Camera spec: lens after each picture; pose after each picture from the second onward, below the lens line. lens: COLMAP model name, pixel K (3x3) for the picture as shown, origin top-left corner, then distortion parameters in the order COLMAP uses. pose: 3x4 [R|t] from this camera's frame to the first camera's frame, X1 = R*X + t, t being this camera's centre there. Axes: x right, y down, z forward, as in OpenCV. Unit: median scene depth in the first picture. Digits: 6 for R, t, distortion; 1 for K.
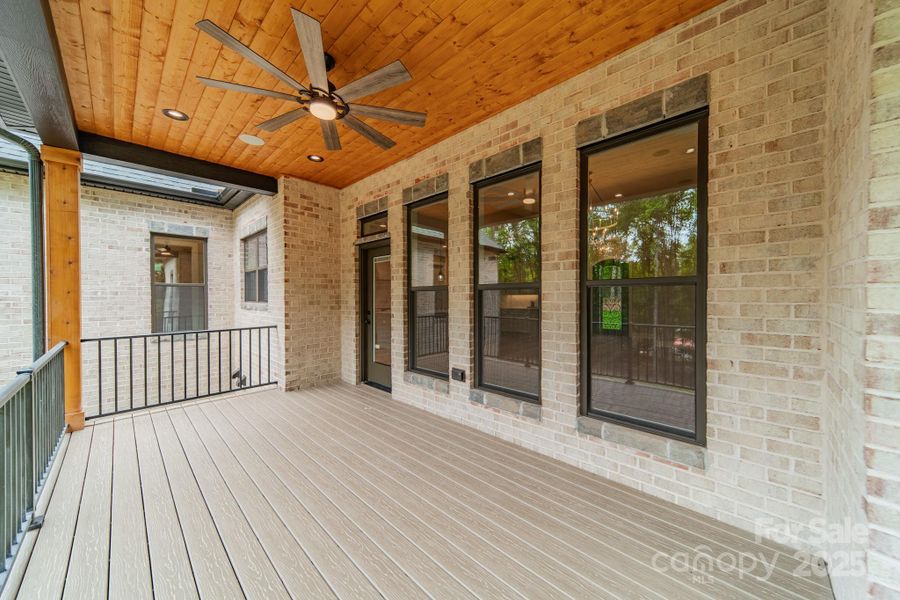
lens RADIAL K [[314.9, 0, 453.4], [0, 314.9, 301.1], [0, 0, 1]] dist [0.004701, 0.000005]
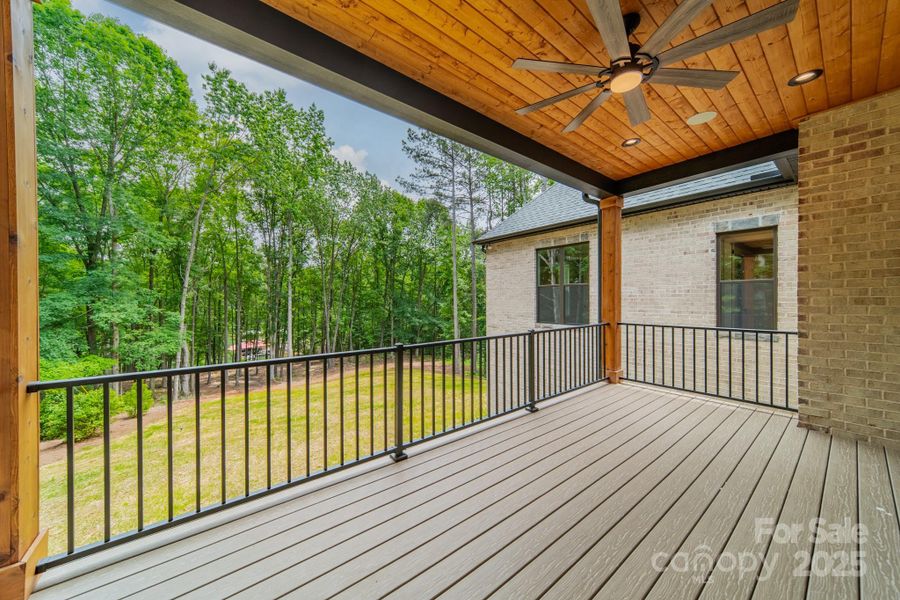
lens RADIAL K [[314.9, 0, 452.9], [0, 314.9, 298.0], [0, 0, 1]] dist [0.004701, 0.000005]
pose [[-0.142174, 0.002713, -0.989838, 0.241326], [-0.005231, 0.999980, 0.003492, 0.001173], [0.989828, 0.005675, -0.142157, 0.293259]]
